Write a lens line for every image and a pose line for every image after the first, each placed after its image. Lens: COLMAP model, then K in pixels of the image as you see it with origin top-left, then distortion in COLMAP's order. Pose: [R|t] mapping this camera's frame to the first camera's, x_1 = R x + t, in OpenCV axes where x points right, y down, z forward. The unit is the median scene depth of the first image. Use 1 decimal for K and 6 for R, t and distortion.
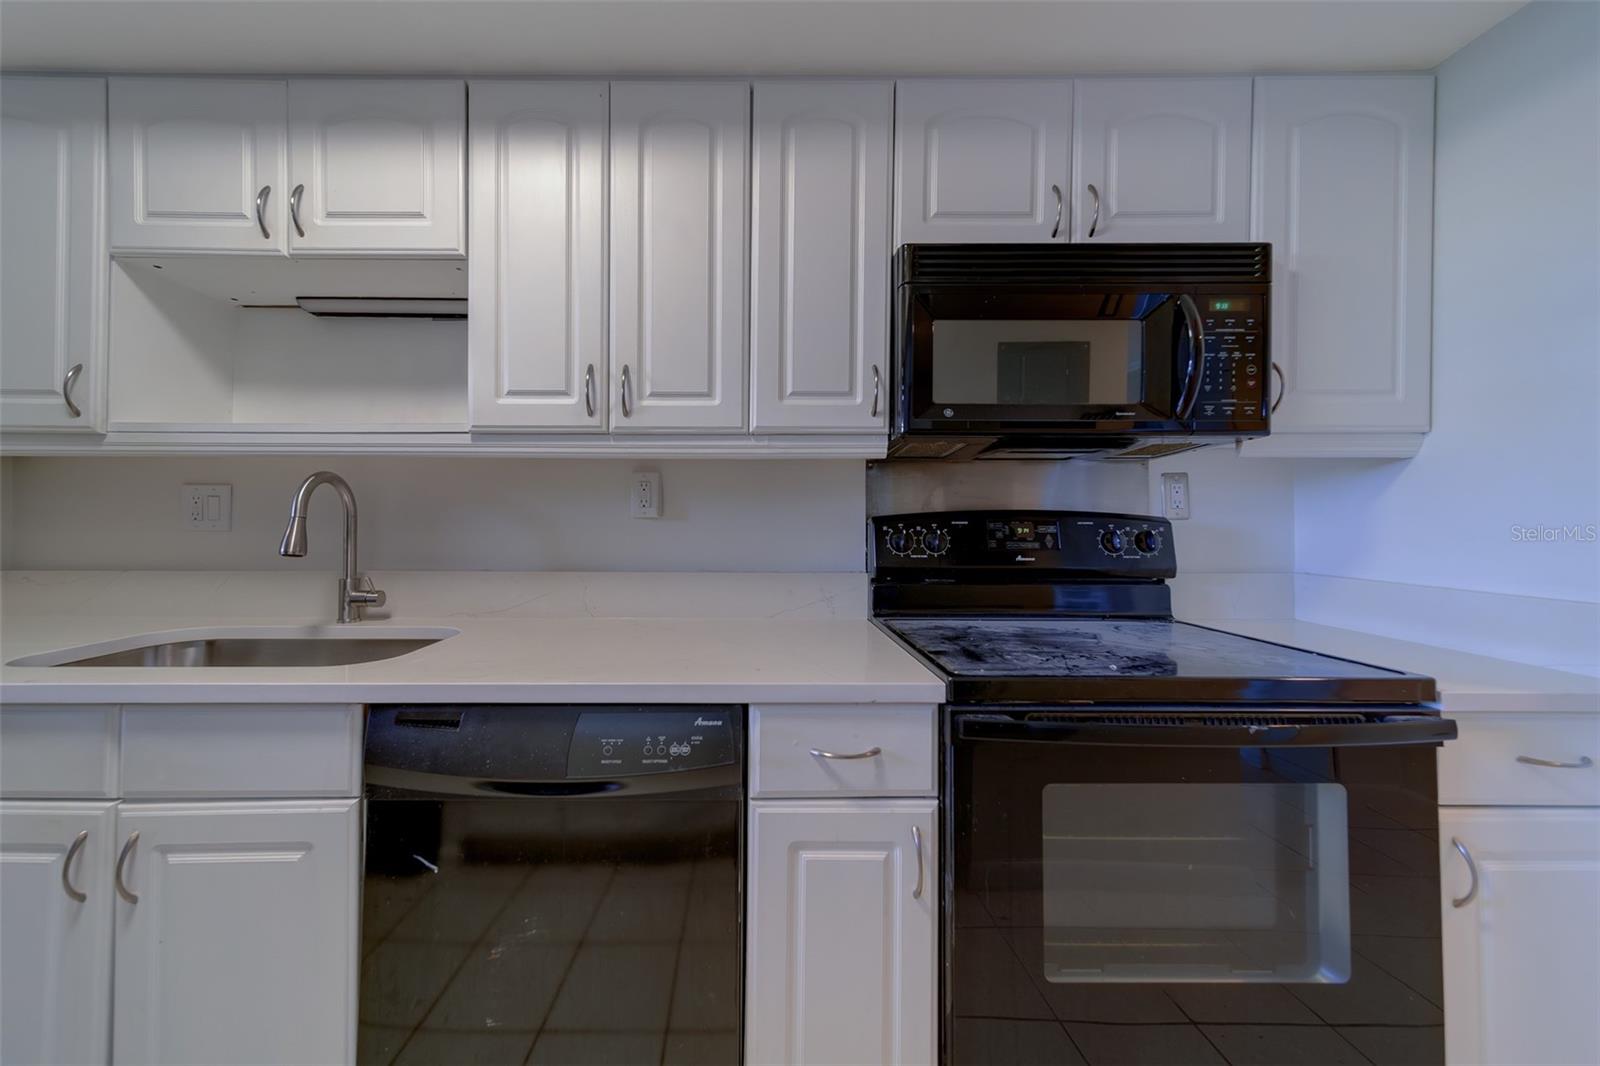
lens RADIAL K [[608.2, 0, 744.9], [0, 608.2, 518.2], [0, 0, 1]] dist [0.009278, 0.000080]
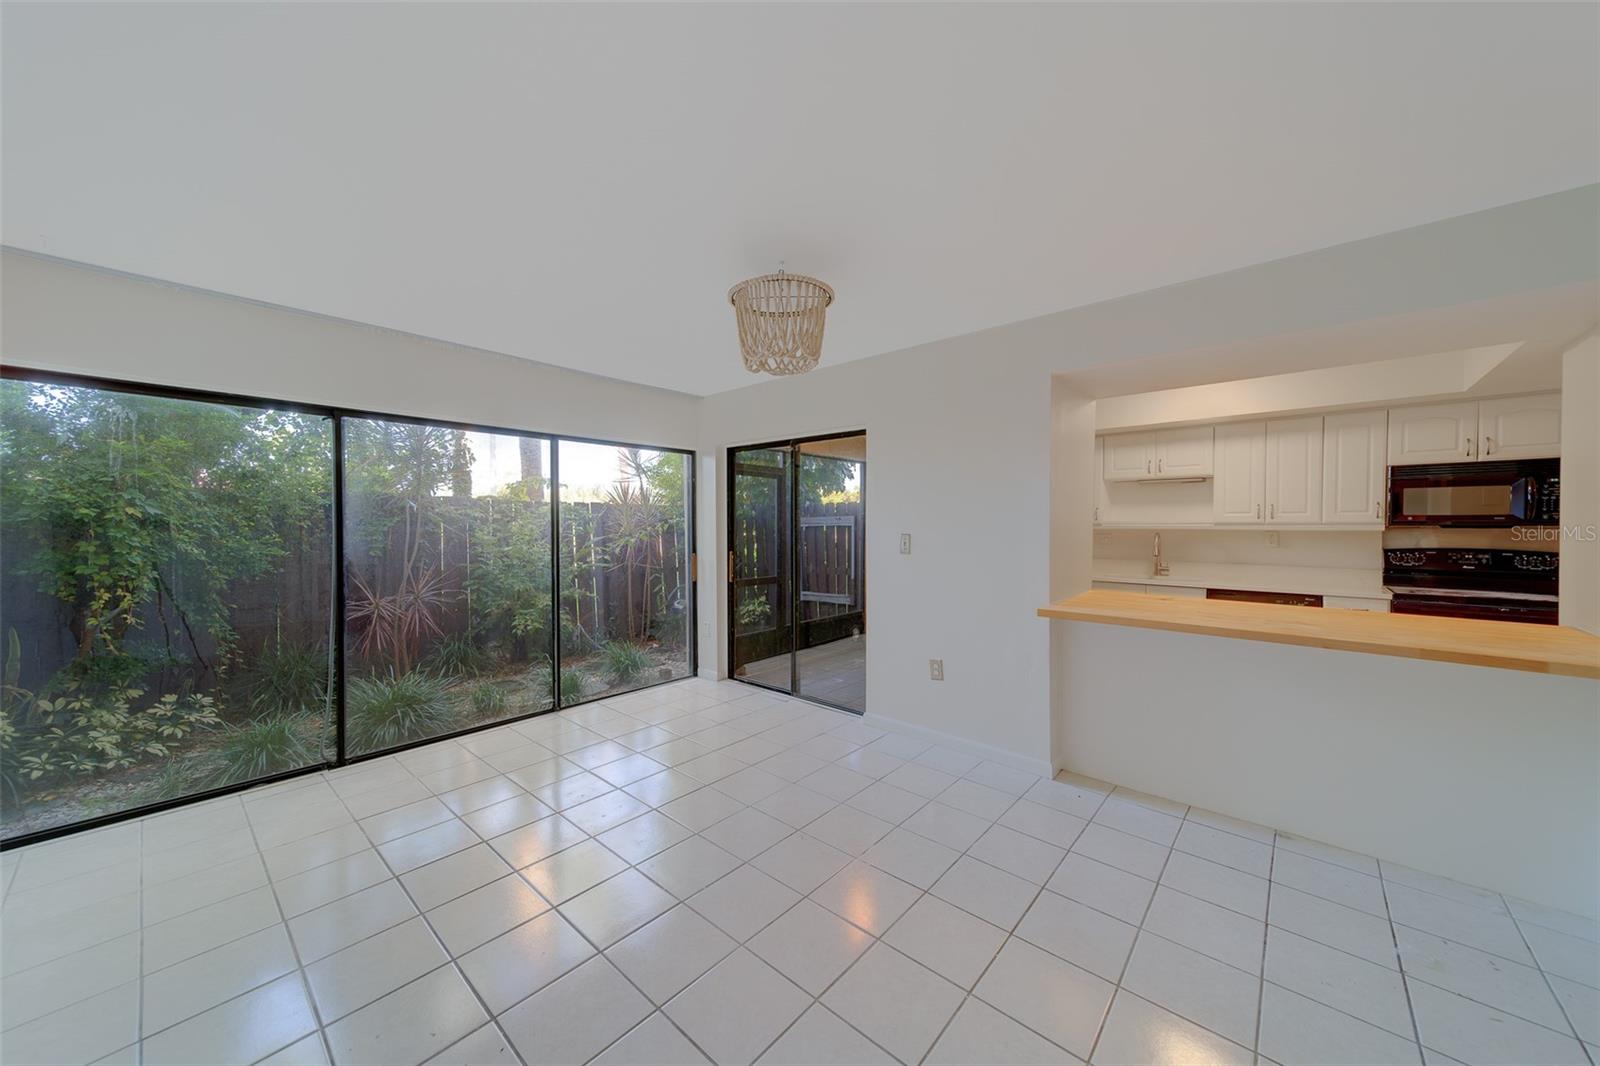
lens RADIAL K [[558.3, 0, 794.1], [0, 558.3, 531.2], [0, 0, 1]] dist [0.005074, -0.000009]
pose [[0.745087, 0.006410, -0.666937, -0.097025], [-0.002633, 0.999974, 0.006669, -0.110111], [0.666962, -0.003213, 0.745084, -3.125568]]
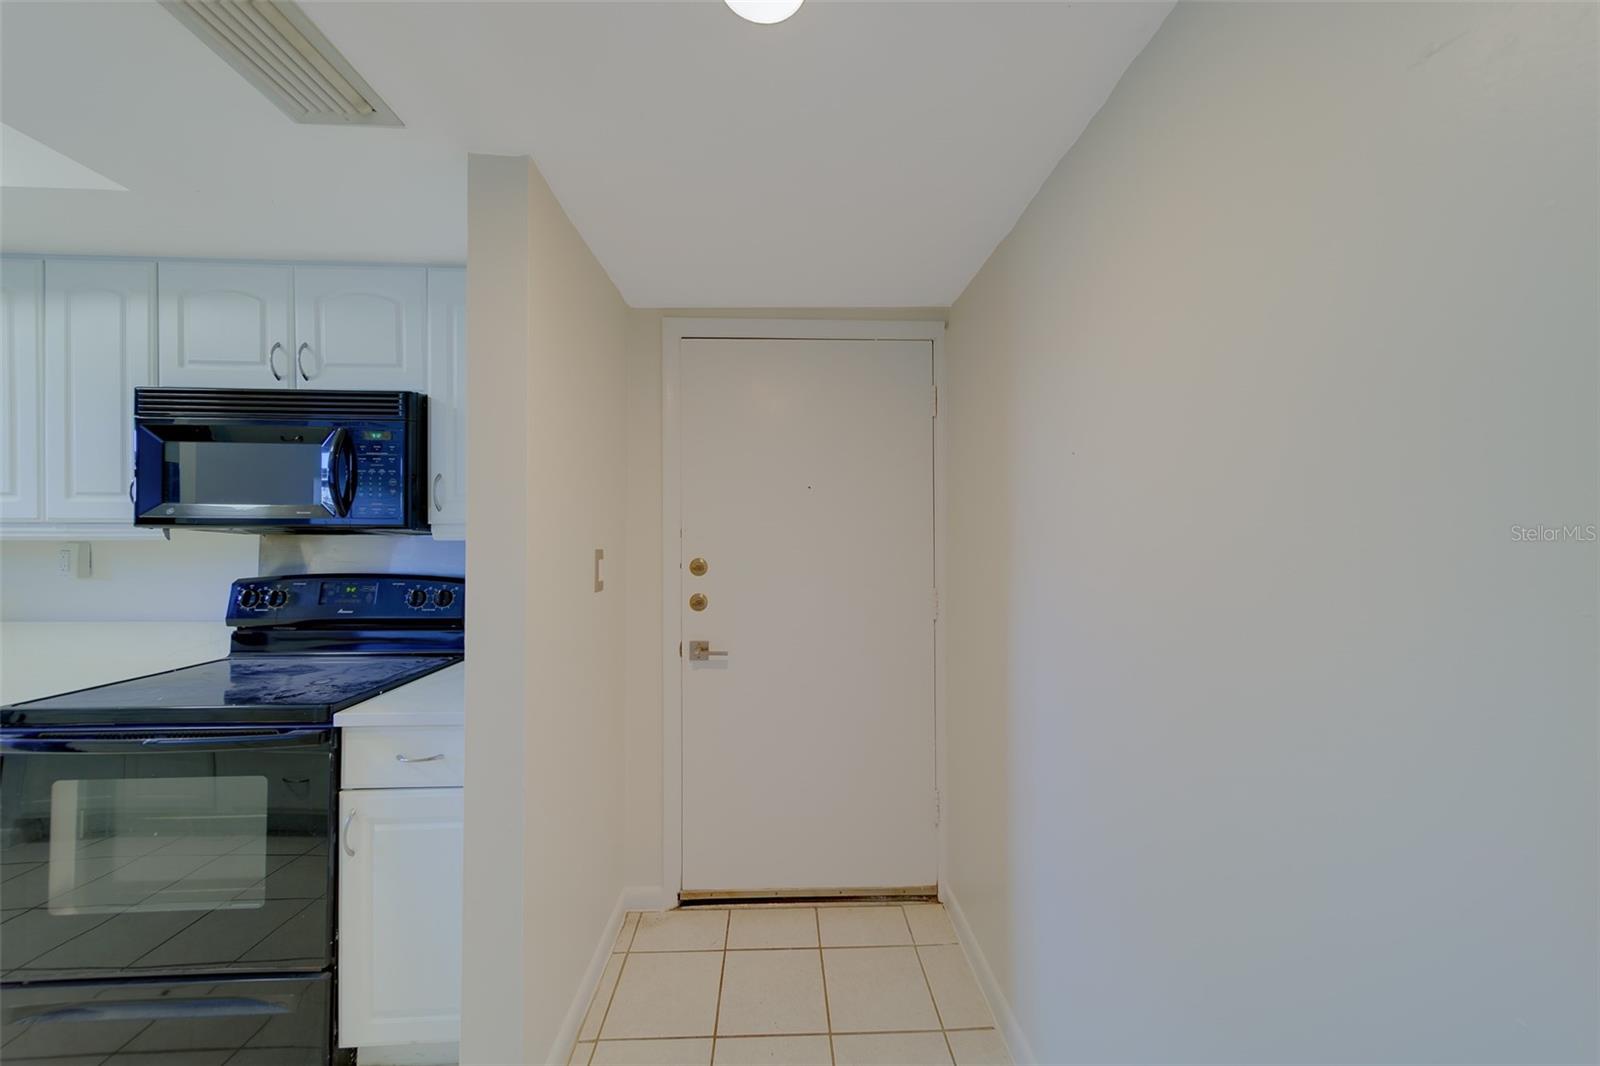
lens RADIAL K [[558.5, 0, 803.6], [0, 558.5, 533.7], [0, 0, 1]] dist [0.001890, 0.000288]
pose [[0.998663, 0.002305, 0.051646, 1.599675], [-0.002190, 0.999995, -0.002284, -0.117219], [-0.051651, 0.002168, 0.998663, -0.301782]]
